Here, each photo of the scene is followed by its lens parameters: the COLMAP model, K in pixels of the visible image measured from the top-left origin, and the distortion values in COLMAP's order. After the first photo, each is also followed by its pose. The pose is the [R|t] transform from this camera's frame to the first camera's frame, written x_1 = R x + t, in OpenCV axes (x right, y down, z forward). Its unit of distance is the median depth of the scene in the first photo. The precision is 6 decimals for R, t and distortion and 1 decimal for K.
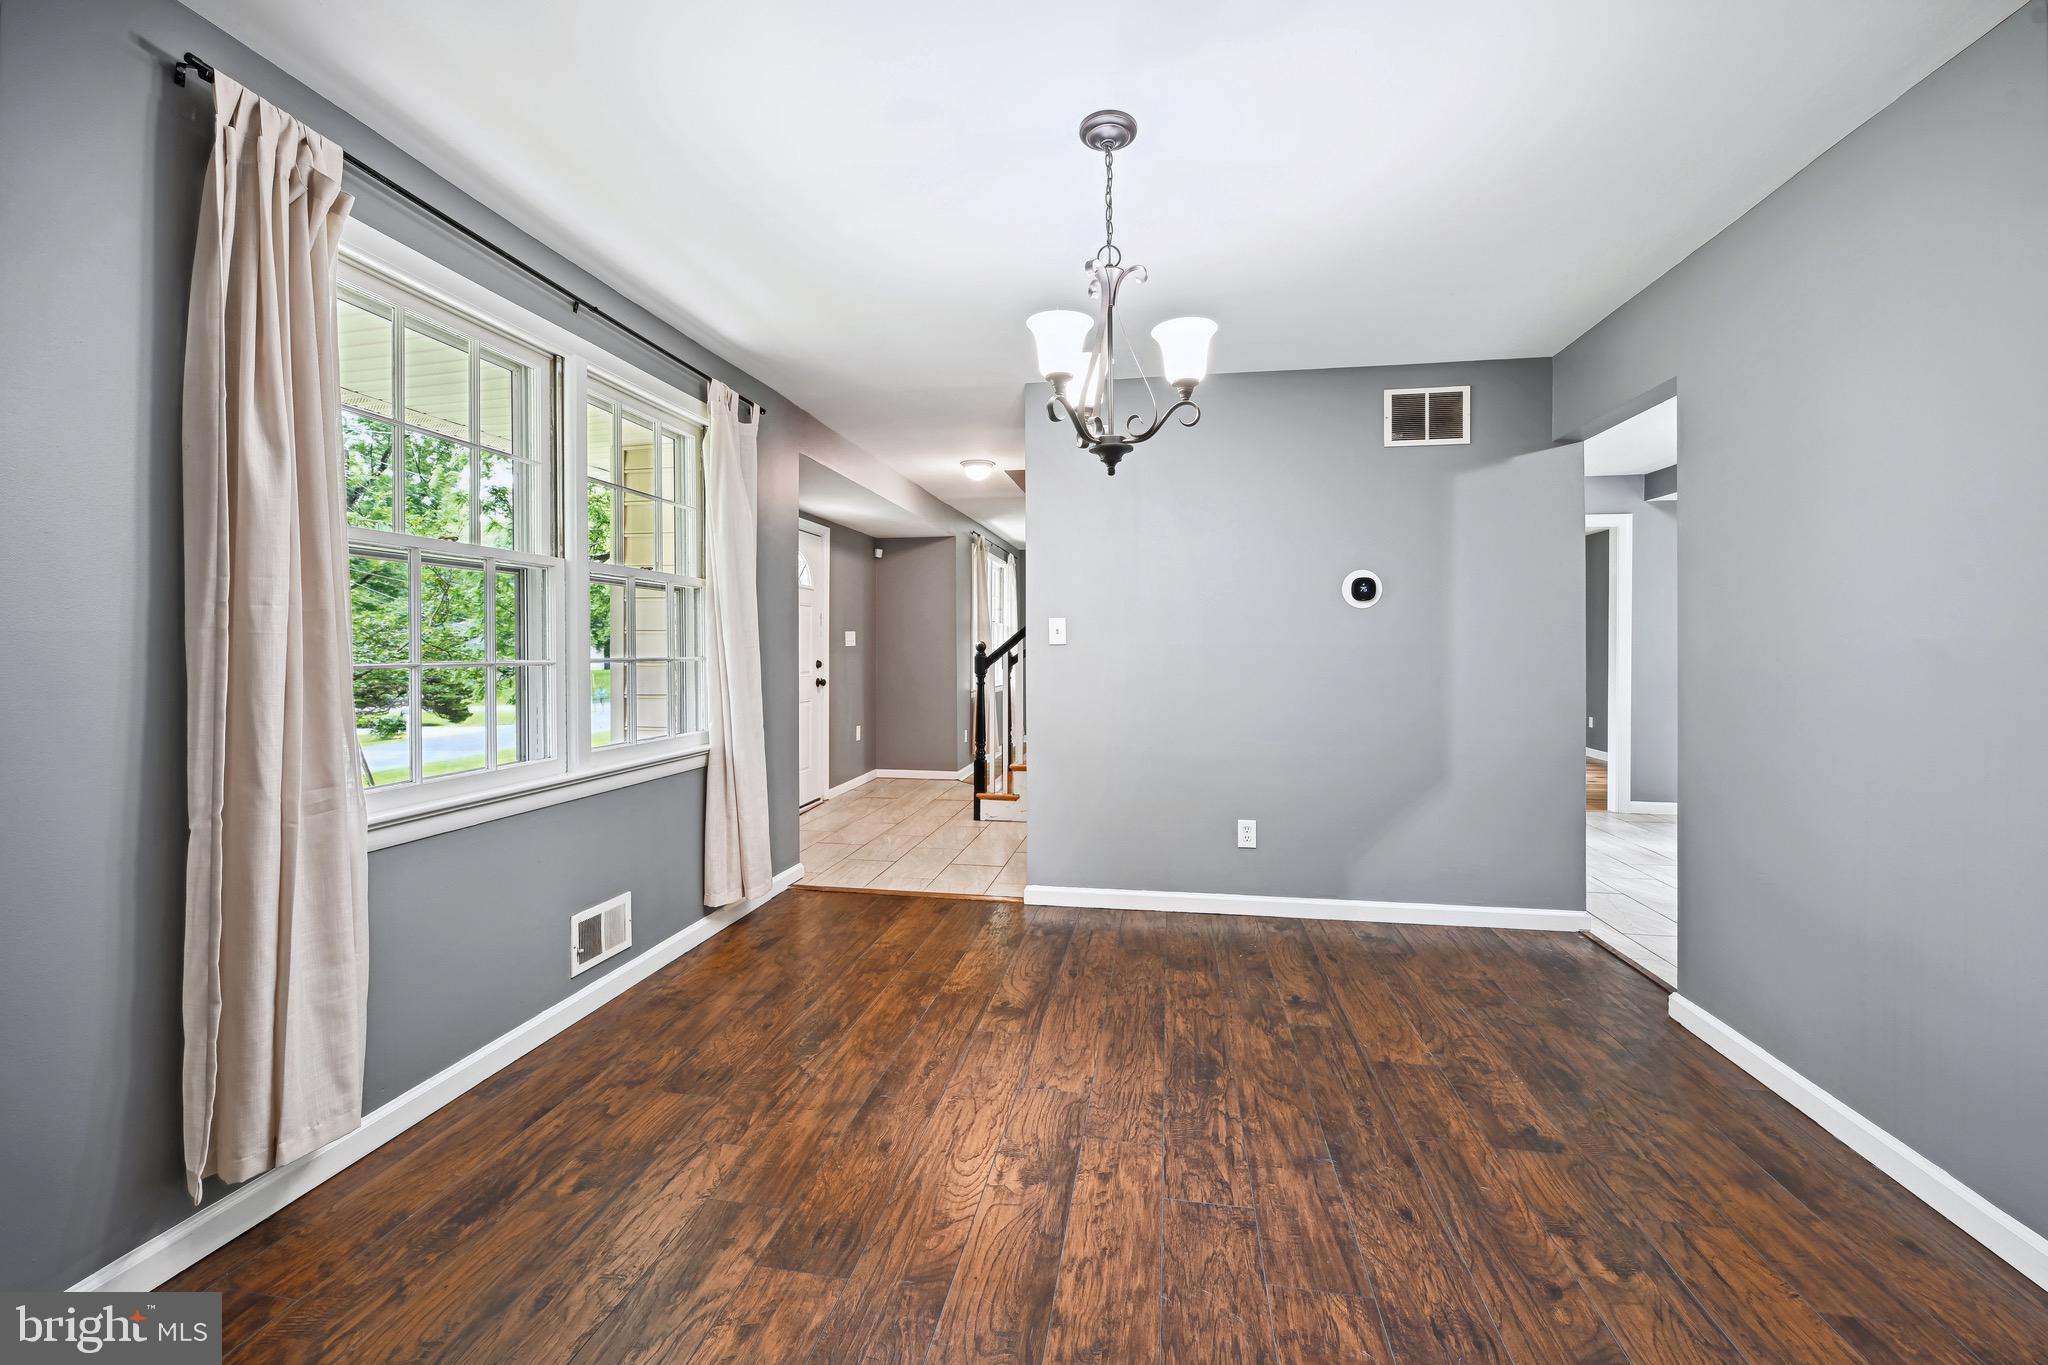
lens RADIAL K [[842.0, 0, 1001.7], [0, 842.0, 645.6], [0, 0, 1]] dist [-0.003344, -0.000742]
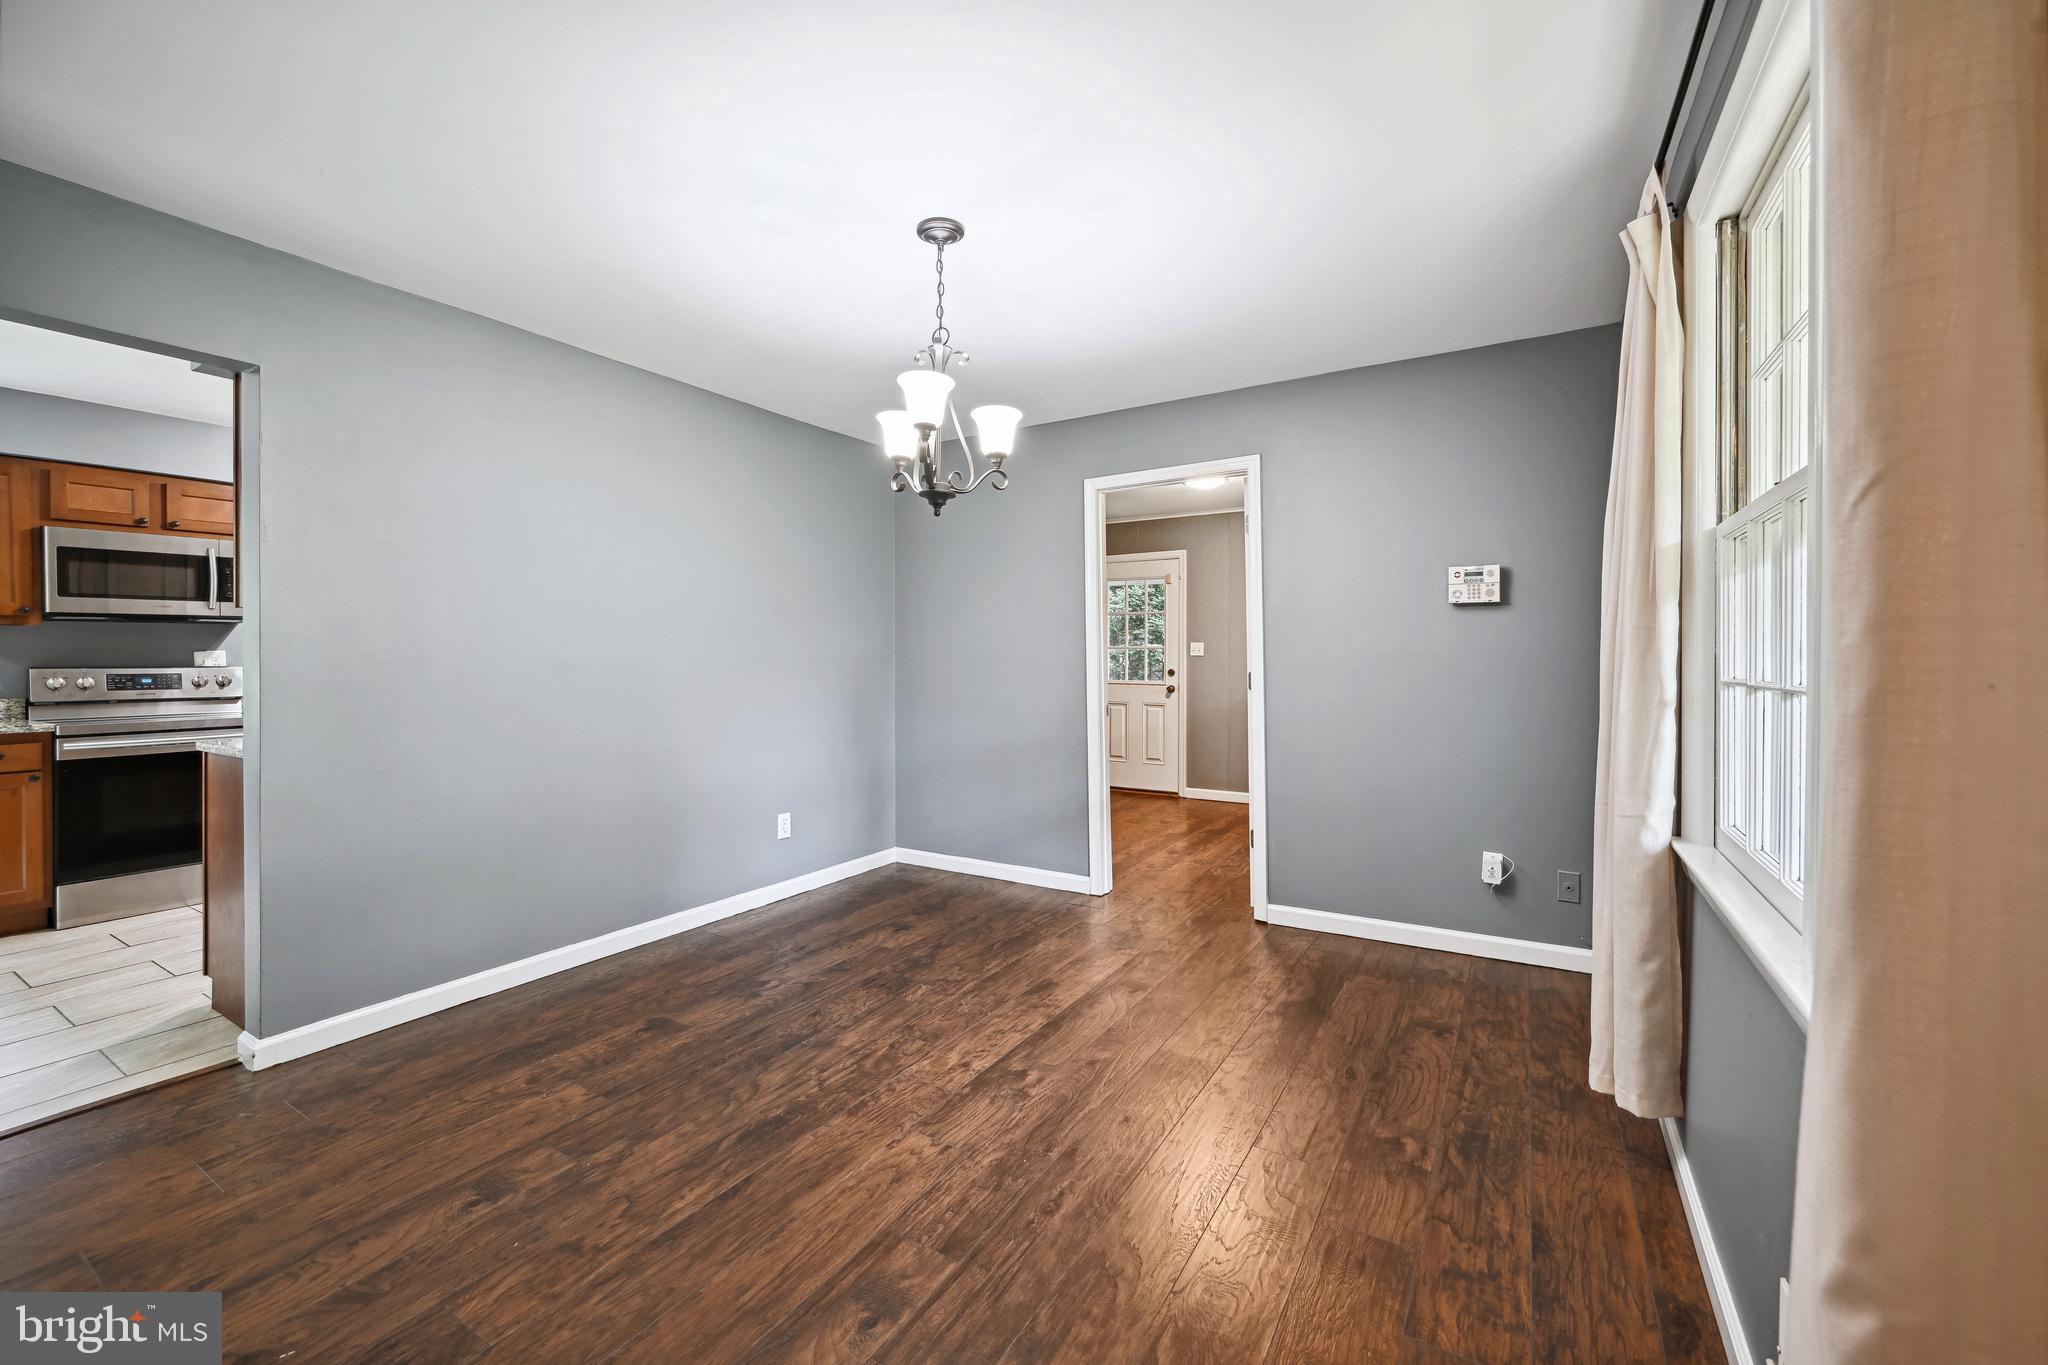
lens RADIAL K [[842.0, 0, 1022.9], [0, 842.0, 667.6], [0, 0, 1]] dist [-0.003344, -0.000742]
pose [[-0.941900, -0.002244, 0.335886, -0.343814], [0.001118, 0.999951, 0.009816, -0.002540], [-0.335892, 0.009621, -0.941852, 1.878015]]
